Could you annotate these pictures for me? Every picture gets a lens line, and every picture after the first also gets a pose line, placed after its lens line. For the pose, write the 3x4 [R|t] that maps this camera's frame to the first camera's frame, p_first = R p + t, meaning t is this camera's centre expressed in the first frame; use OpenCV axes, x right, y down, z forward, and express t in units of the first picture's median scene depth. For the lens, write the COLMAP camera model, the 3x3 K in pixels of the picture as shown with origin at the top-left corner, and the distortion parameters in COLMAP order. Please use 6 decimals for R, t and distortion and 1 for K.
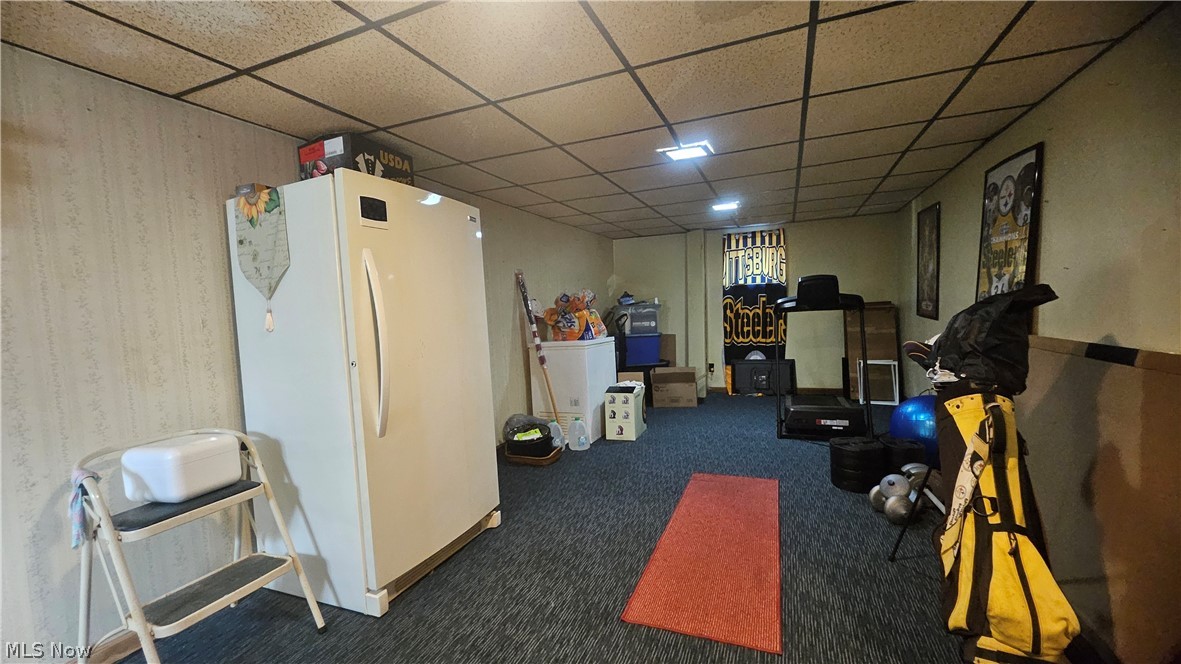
lens RADIAL K [[466.3, 0, 591.0], [0, 466.3, 334.1], [0, 0, 1]] dist [-0.009205, 0.001530]
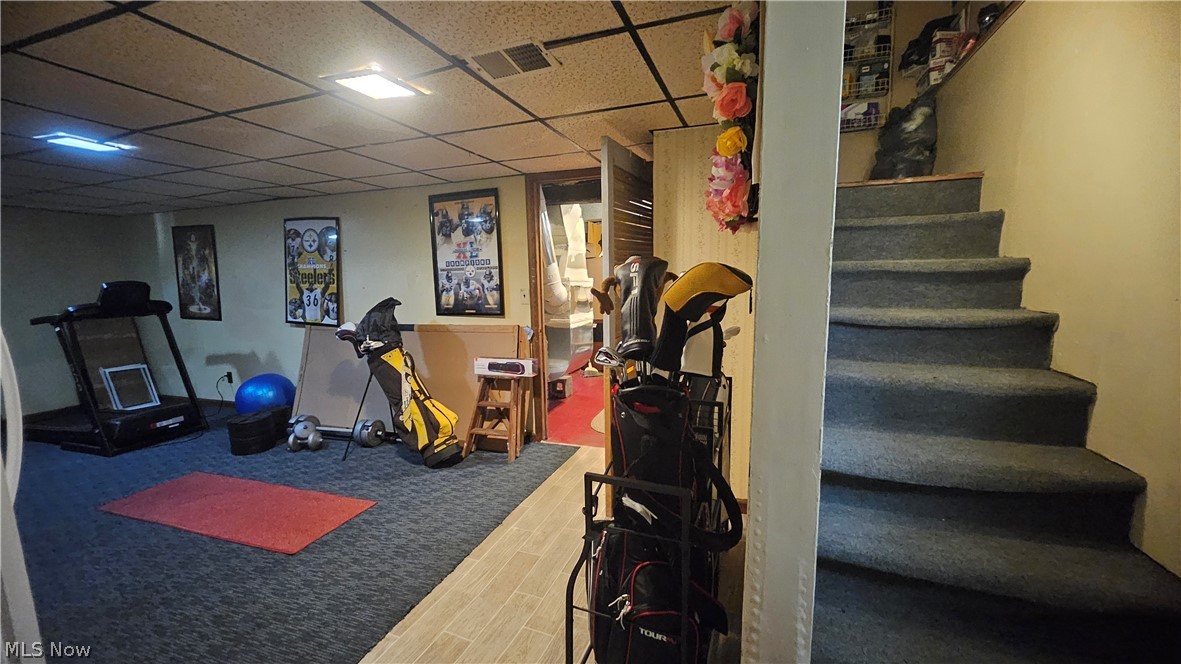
lens RADIAL K [[466.3, 0, 594.0], [0, 466.3, 332.0], [0, 0, 1]] dist [-0.009205, 0.001530]
pose [[-0.056079, -0.071847, 0.995838, -1.123748], [0.077897, 0.994052, 0.076105, -0.033907], [-0.995383, 0.081841, -0.050149, 0.156019]]
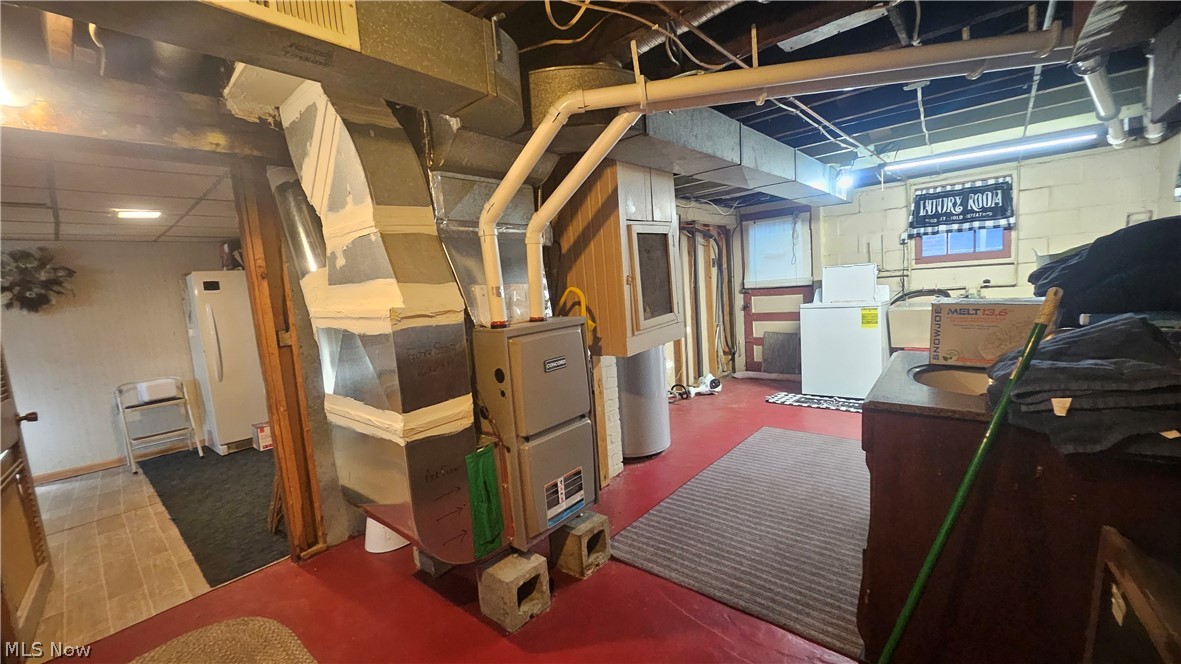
lens RADIAL K [[466.3, 0, 593.1], [0, 466.3, 333.5], [0, 0, 1]] dist [-0.009205, 0.001530]
pose [[0.952009, 0.000241, -0.306071, 1.978262], [0.020336, 0.997740, 0.064040, -0.129908], [0.305394, -0.067191, 0.949852, -0.618861]]
